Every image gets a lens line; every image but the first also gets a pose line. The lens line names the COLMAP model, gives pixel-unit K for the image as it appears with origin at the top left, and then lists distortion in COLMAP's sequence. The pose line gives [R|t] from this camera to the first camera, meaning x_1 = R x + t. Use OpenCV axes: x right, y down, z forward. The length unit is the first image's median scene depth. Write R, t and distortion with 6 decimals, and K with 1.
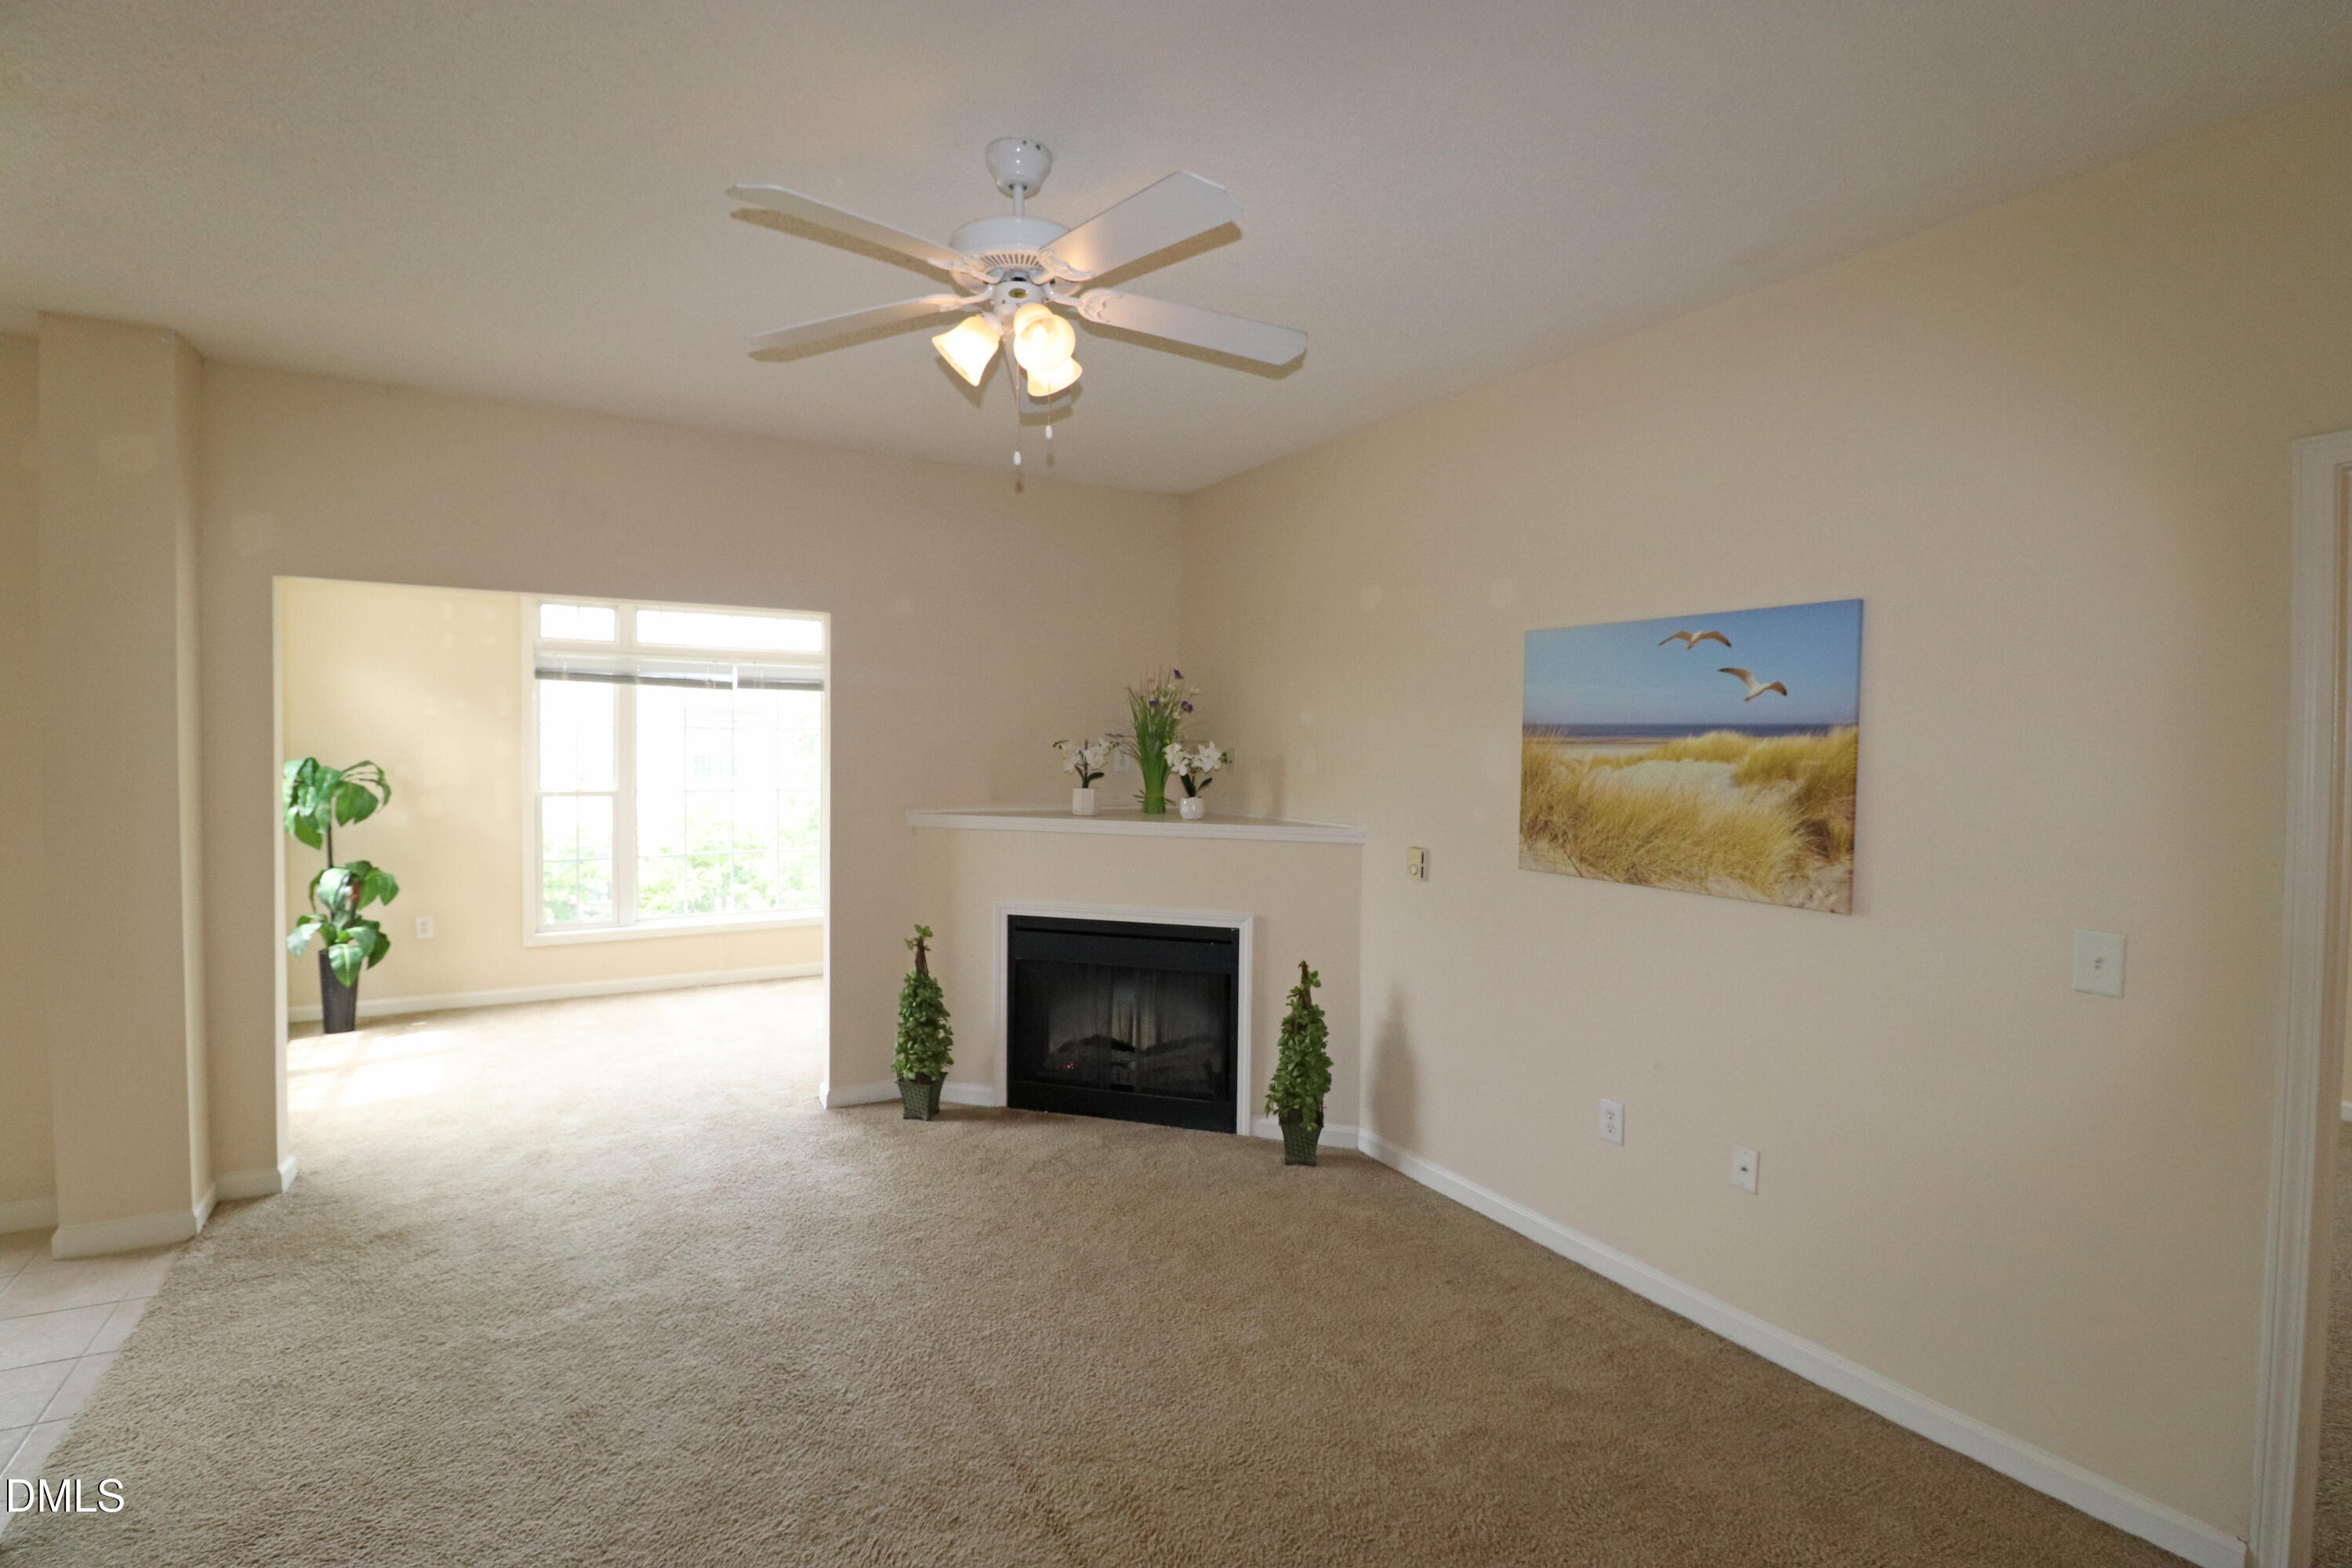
lens RADIAL K [[1085.1, 0, 1158.6], [0, 1085.1, 771.6], [0, 0, 1]] dist [0.000785, -0.015144]
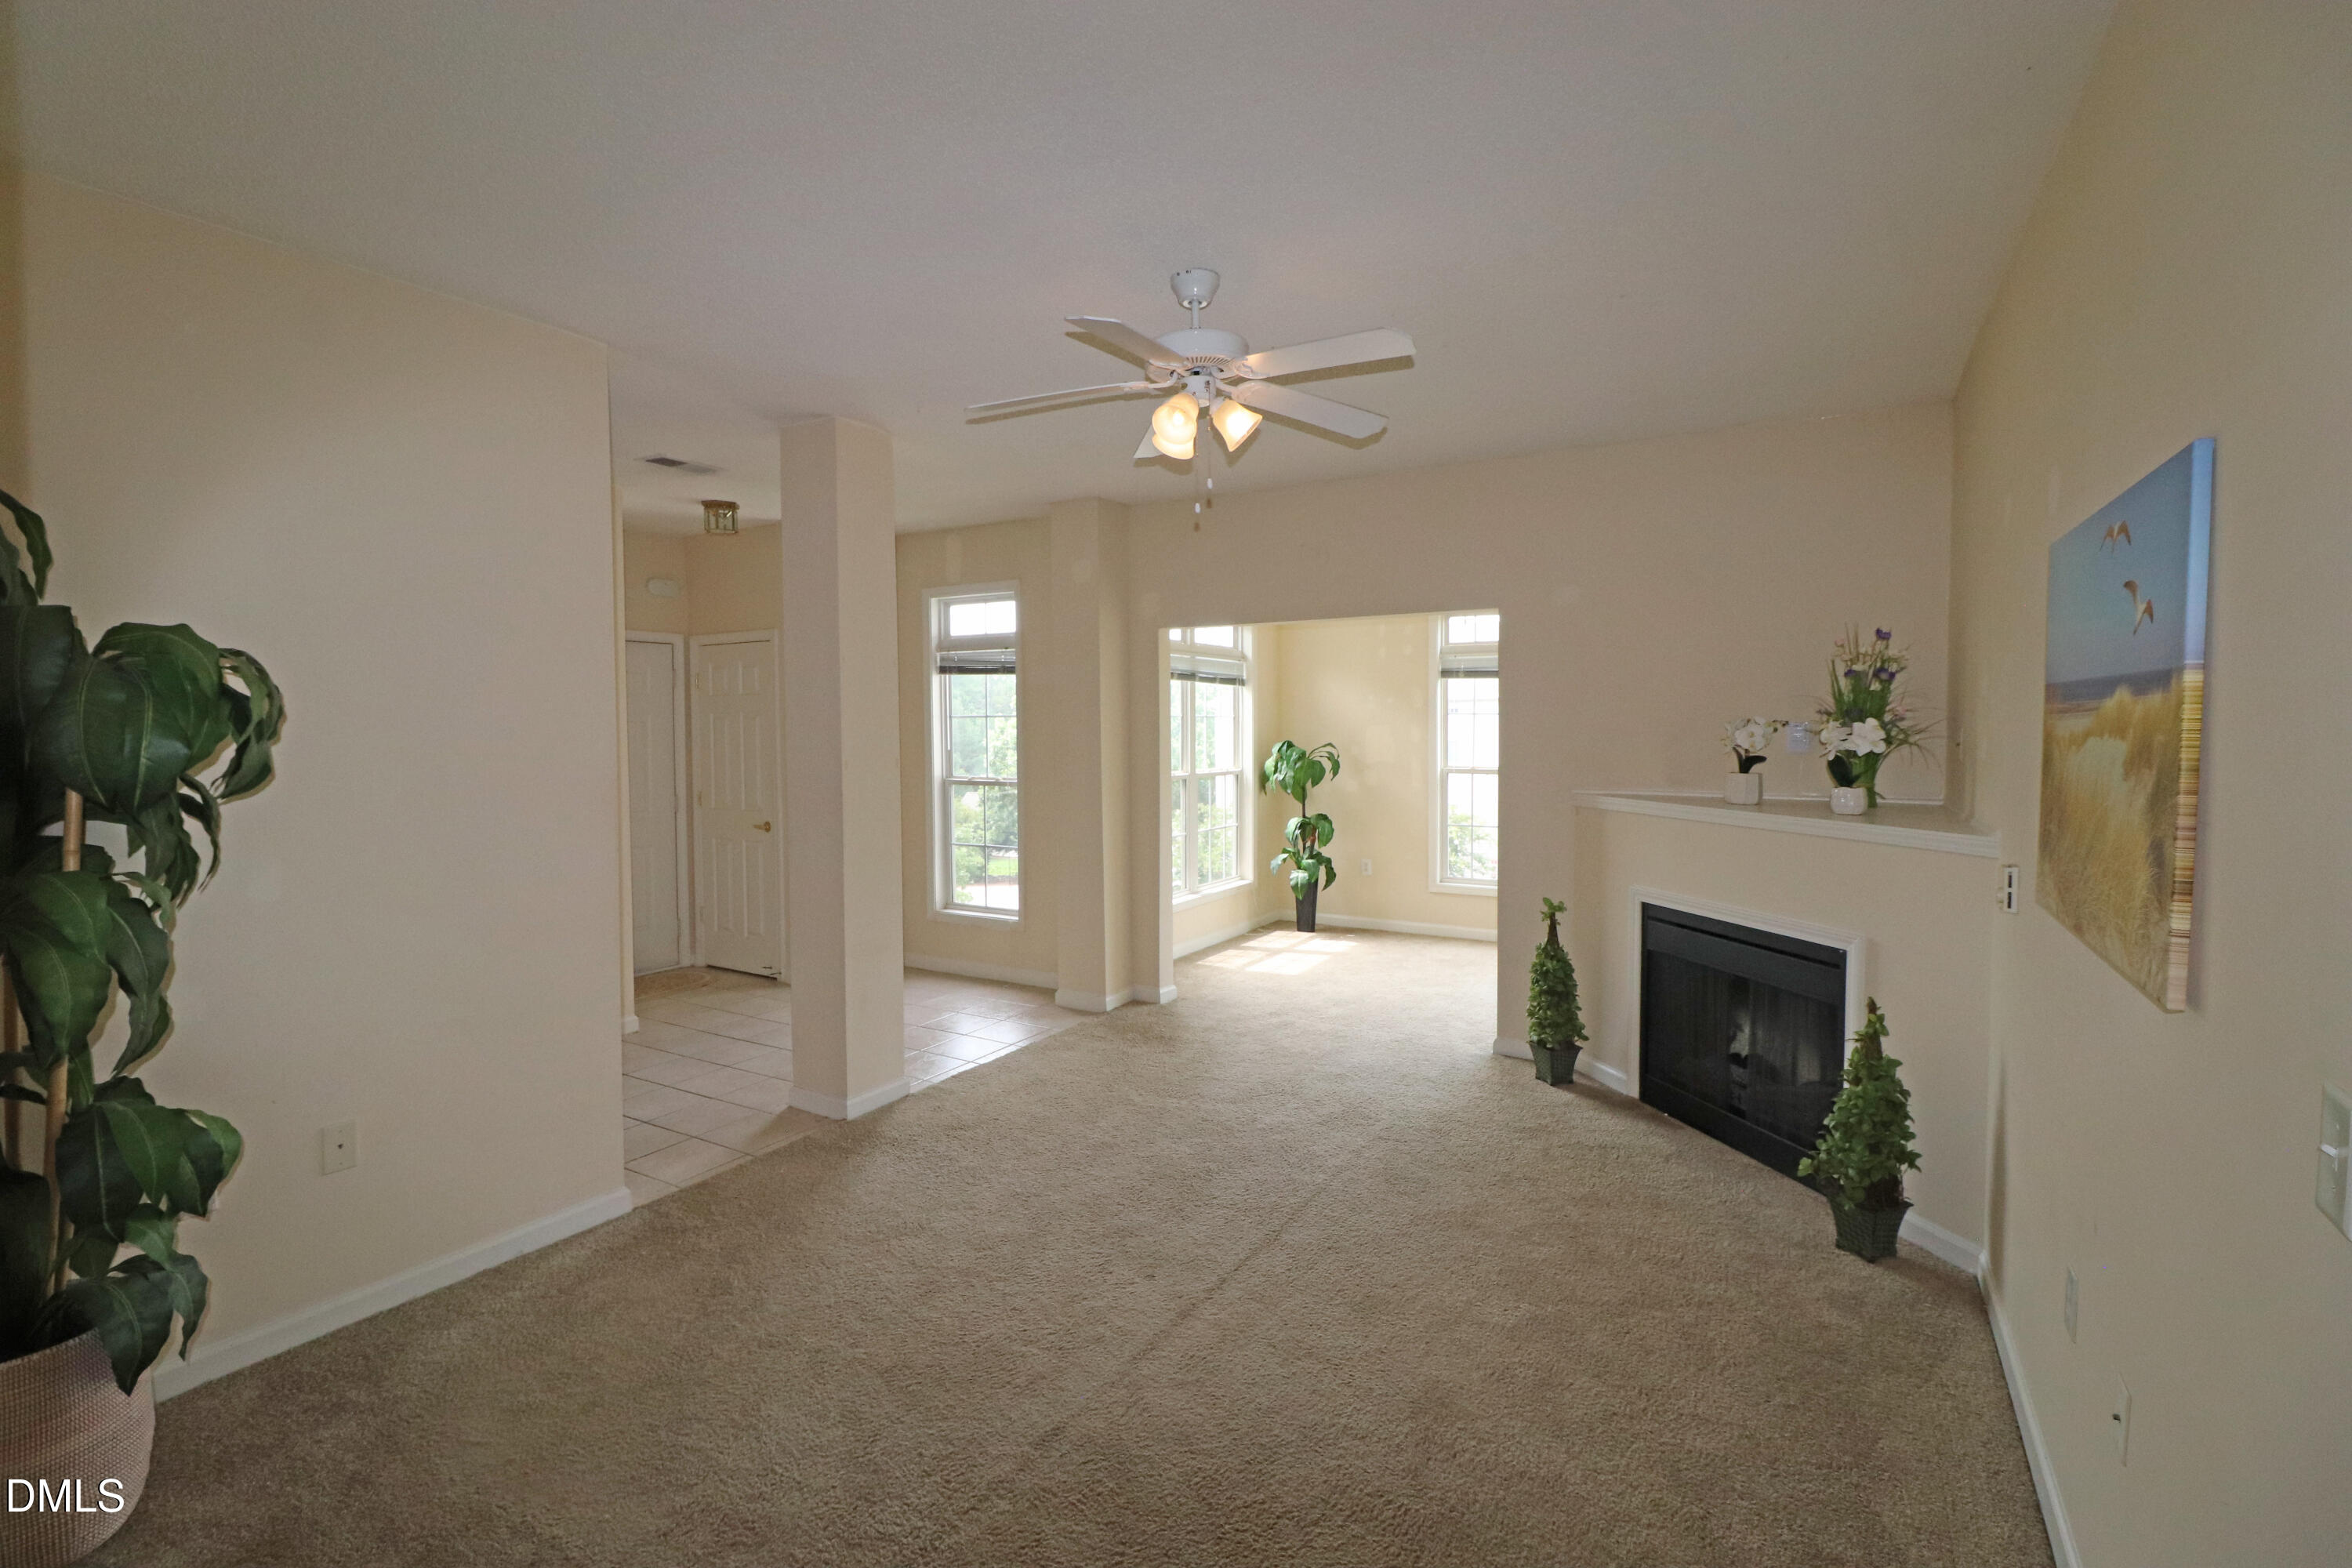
lens RADIAL K [[1085.1, 0, 1158.6], [0, 1085.1, 771.6], [0, 0, 1]] dist [0.000785, -0.015144]
pose [[0.485249, 0.024787, -0.874025, 0.597736], [-0.015656, 0.999684, 0.019658, 0.004626], [0.874236, 0.004145, 0.485484, 0.186254]]
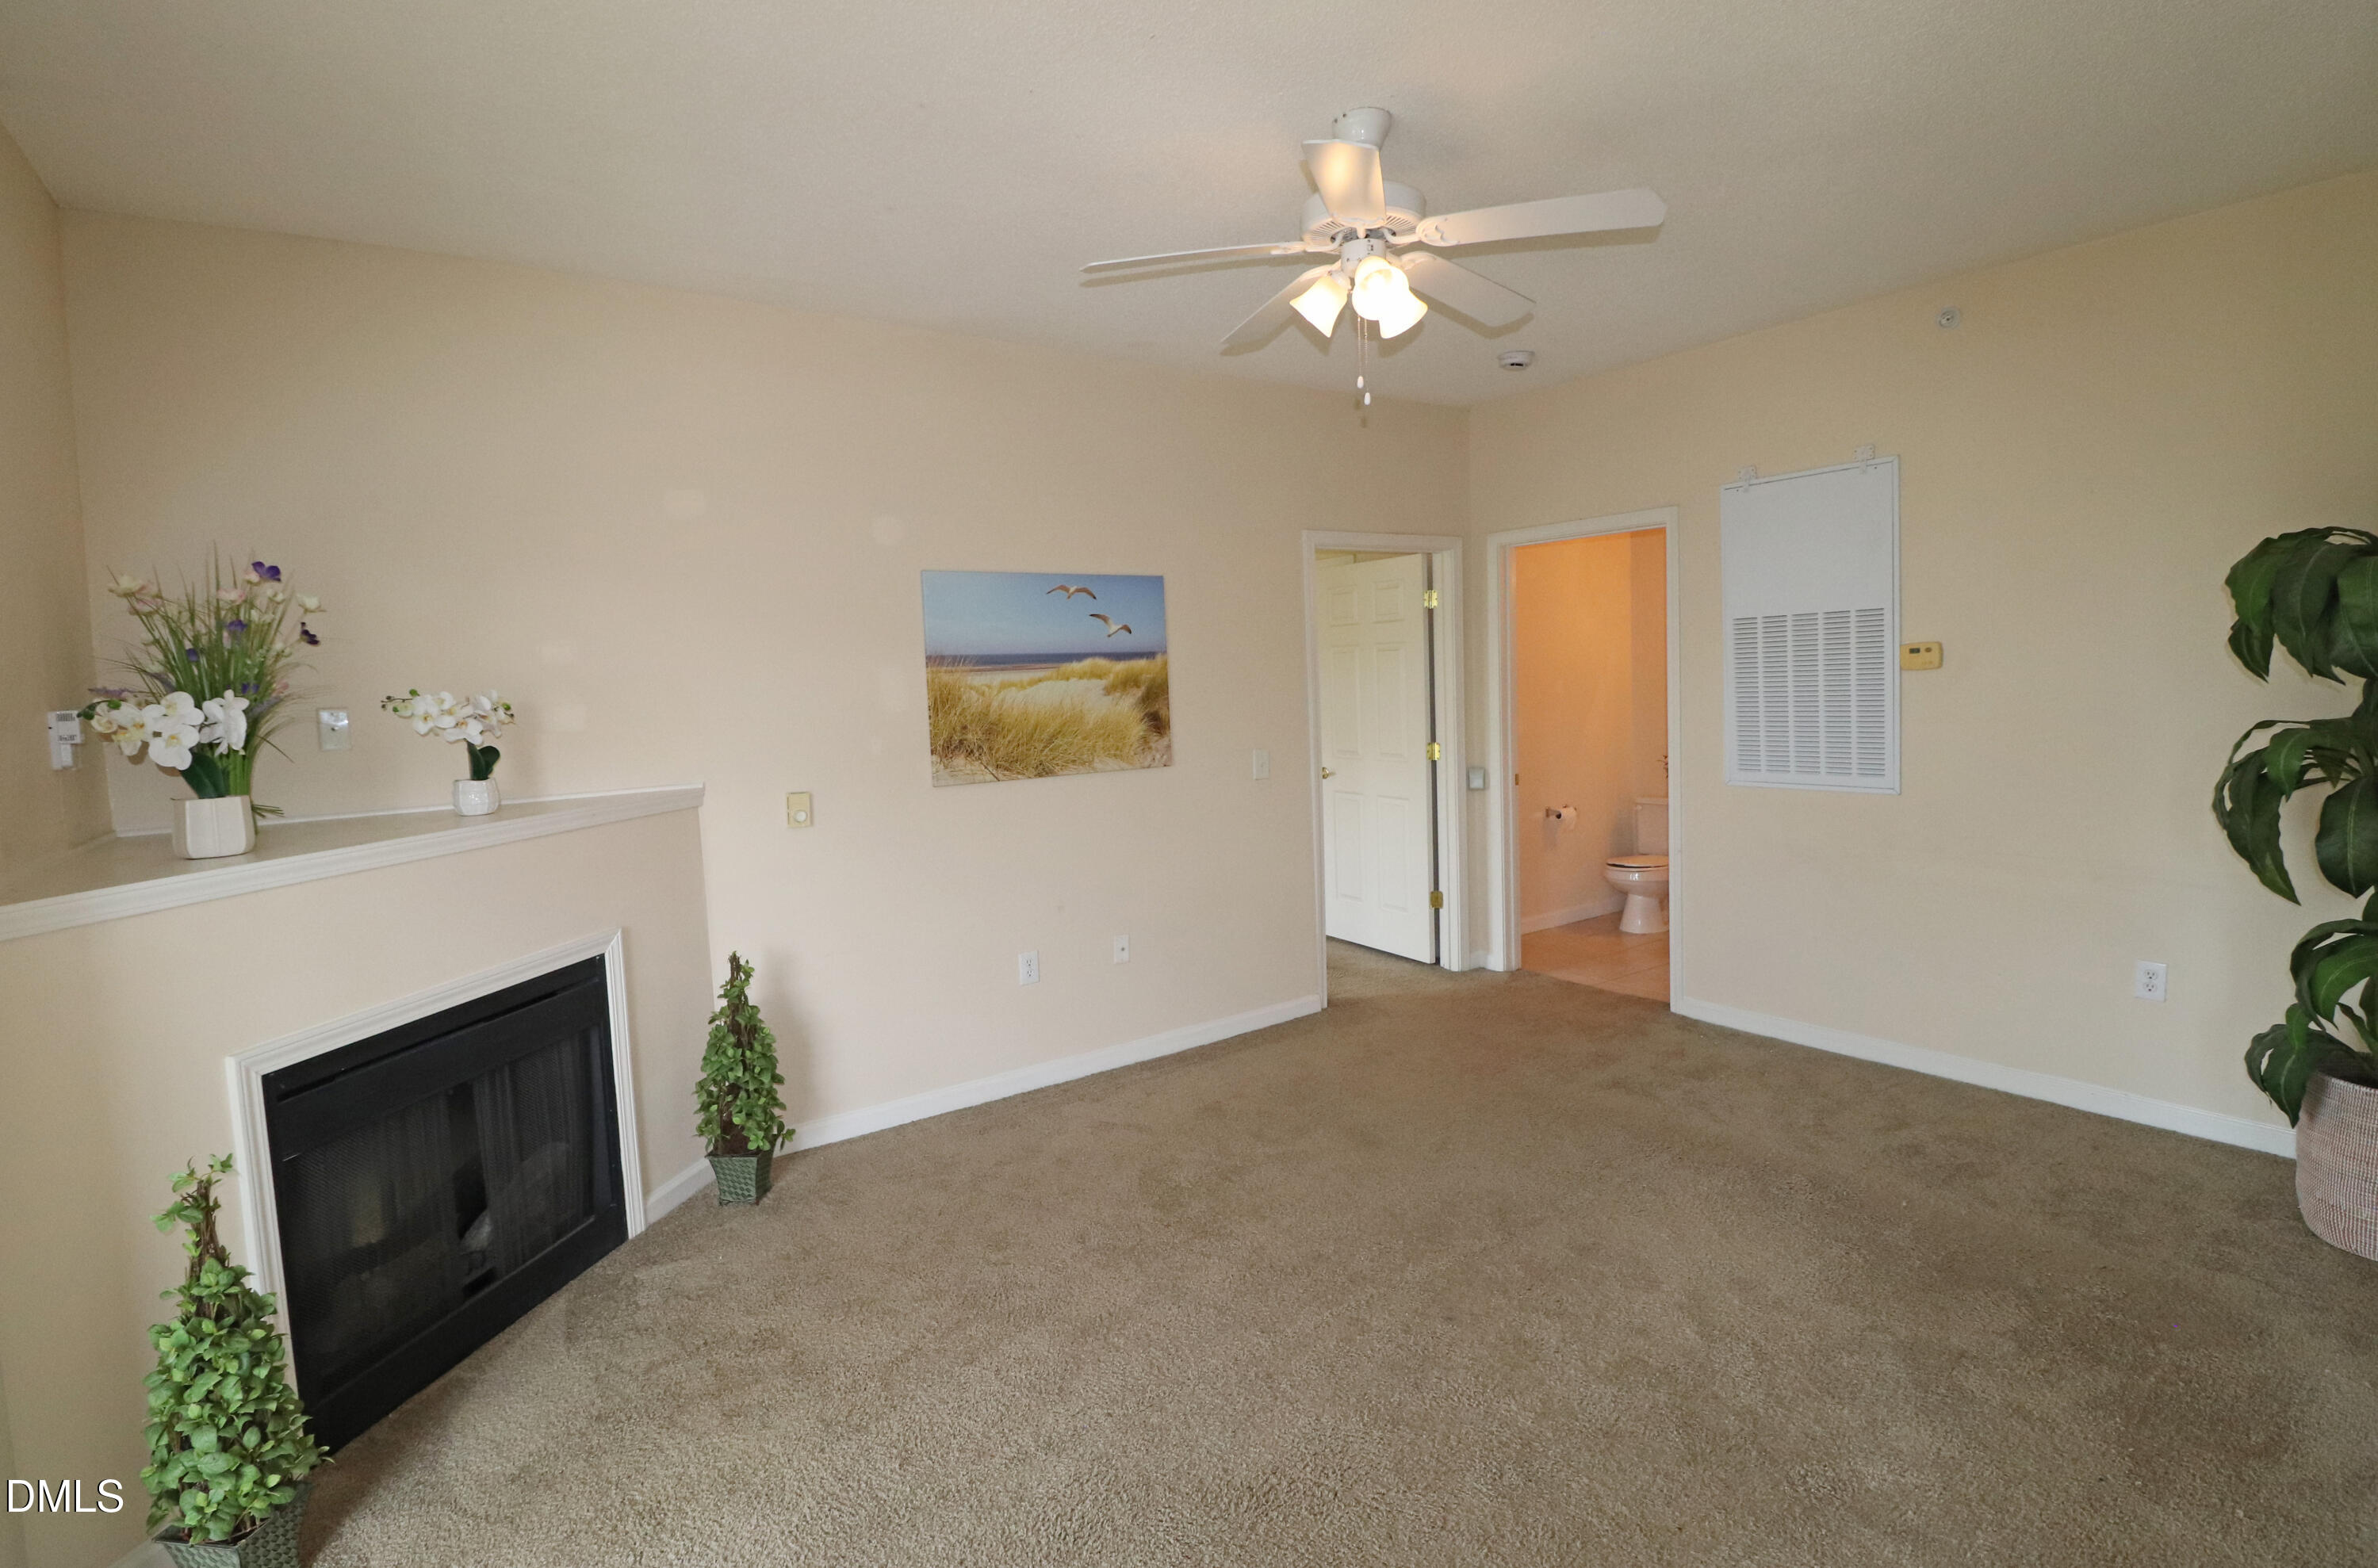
lens RADIAL K [[1147.3, 0, 1186.5], [0, 1147.3, 760.8], [0, 0, 1]] dist [-0.000247, -0.014791]
pose [[-0.085416, -0.081268, 0.993025, -0.776585], [0.068078, 0.993863, 0.087193, -0.019700], [-0.994017, 0.075051, -0.079360, 0.771554]]
